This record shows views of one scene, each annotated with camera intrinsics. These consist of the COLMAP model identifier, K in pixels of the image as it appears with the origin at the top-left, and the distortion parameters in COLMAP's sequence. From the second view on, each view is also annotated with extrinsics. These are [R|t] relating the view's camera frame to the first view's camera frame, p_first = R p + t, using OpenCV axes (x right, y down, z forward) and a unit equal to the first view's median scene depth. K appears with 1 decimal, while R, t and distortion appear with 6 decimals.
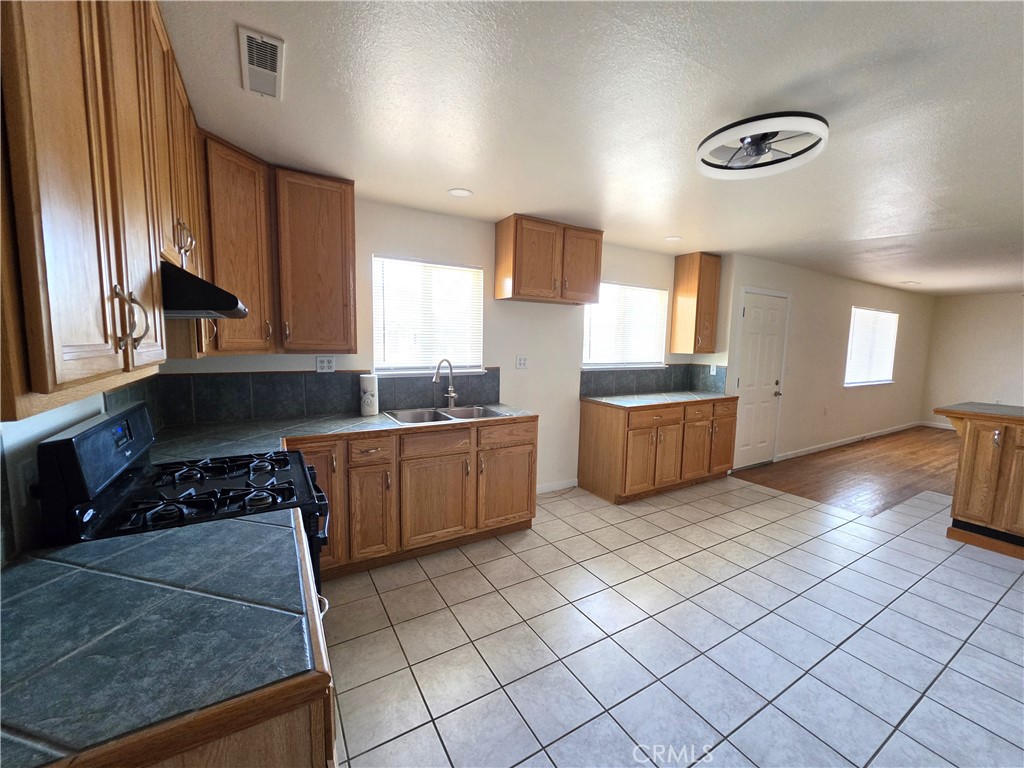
lens RADIAL K [[413.2, 0, 512.0], [0, 413.2, 384.0], [0, 0, 1]] dist [-0.003111, -0.000520]
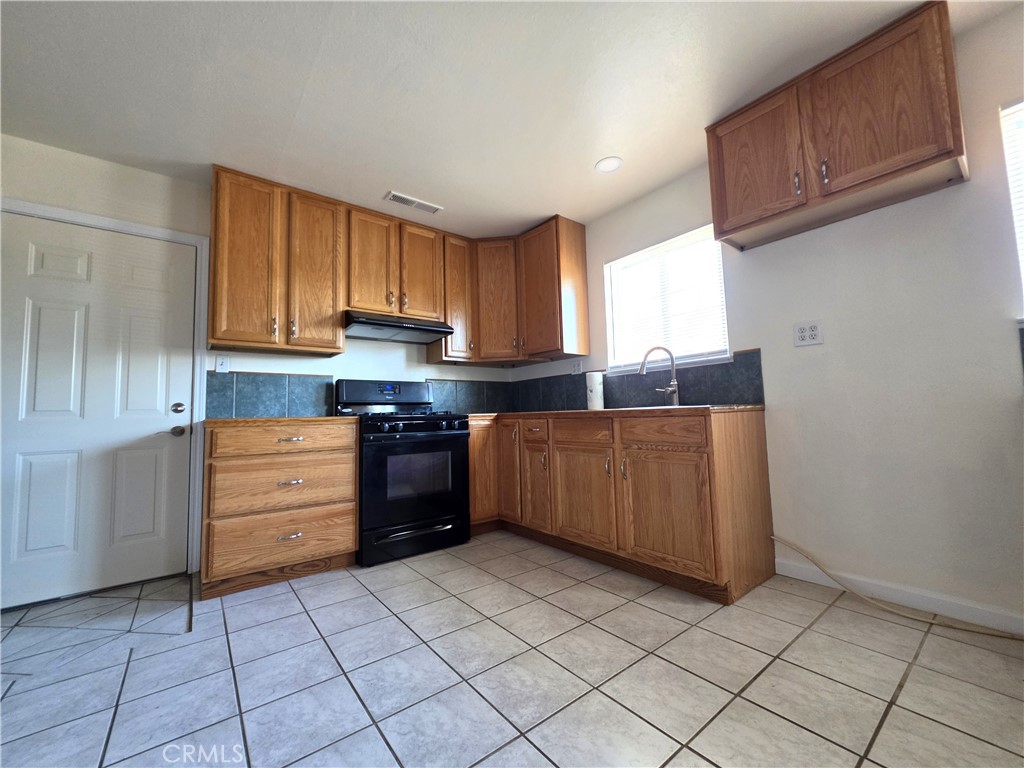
lens RADIAL K [[413.2, 0, 512.0], [0, 413.2, 384.0], [0, 0, 1]] dist [-0.003111, -0.000520]
pose [[0.116805, -0.097951, -0.988313, 0.666017], [-0.075127, 0.991402, -0.107136, 0.134985], [0.990309, 0.086763, 0.108442, 0.663955]]
